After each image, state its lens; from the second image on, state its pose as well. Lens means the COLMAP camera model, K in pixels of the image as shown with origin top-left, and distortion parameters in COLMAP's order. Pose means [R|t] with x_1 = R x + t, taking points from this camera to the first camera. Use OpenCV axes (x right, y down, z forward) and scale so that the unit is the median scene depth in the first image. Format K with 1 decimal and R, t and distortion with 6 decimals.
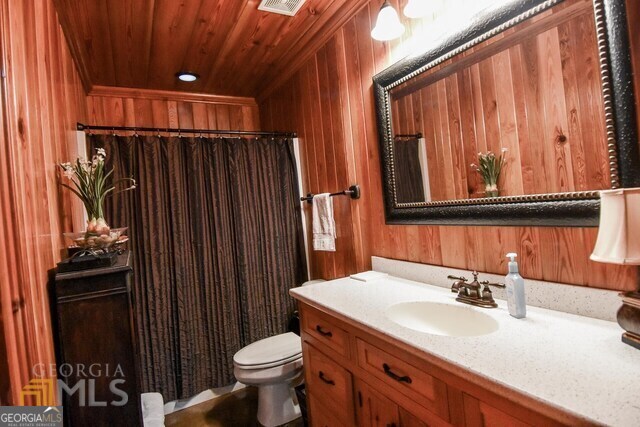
lens RADIAL K [[331.6, 0, 320.9], [0, 331.6, 207.4], [0, 0, 1]] dist [0.041123, -0.047989]
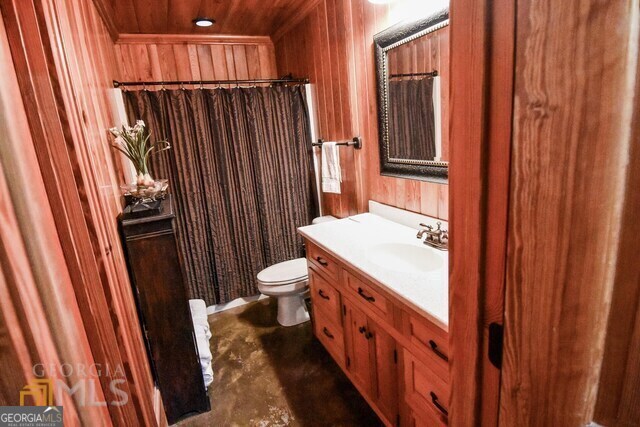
lens RADIAL K [[331.6, 0, 322.0], [0, 331.6, 207.6], [0, 0, 1]] dist [0.041123, -0.047989]
pose [[0.996866, 0.018486, -0.076913, 0.075282], [-0.000397, 0.973466, 0.228831, -0.091860], [0.079103, -0.228083, 0.970423, -0.146085]]
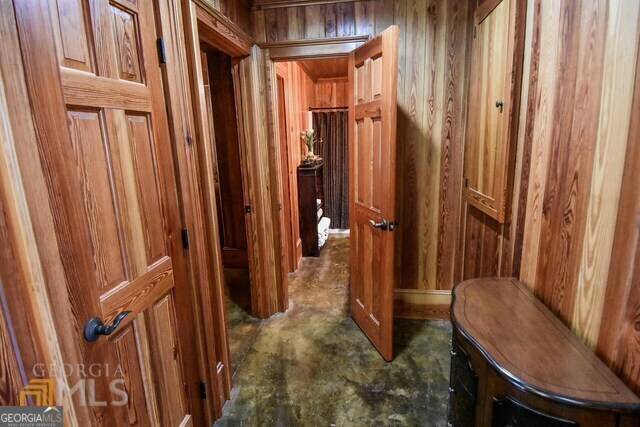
lens RADIAL K [[331.6, 0, 319.8], [0, 331.6, 211.5], [0, 0, 1]] dist [0.041123, -0.047989]
pose [[0.803343, 0.185472, -0.565897, 0.808858], [-0.040077, 0.964947, 0.259367, -0.153217], [0.594166, -0.185682, 0.782617, -0.946993]]
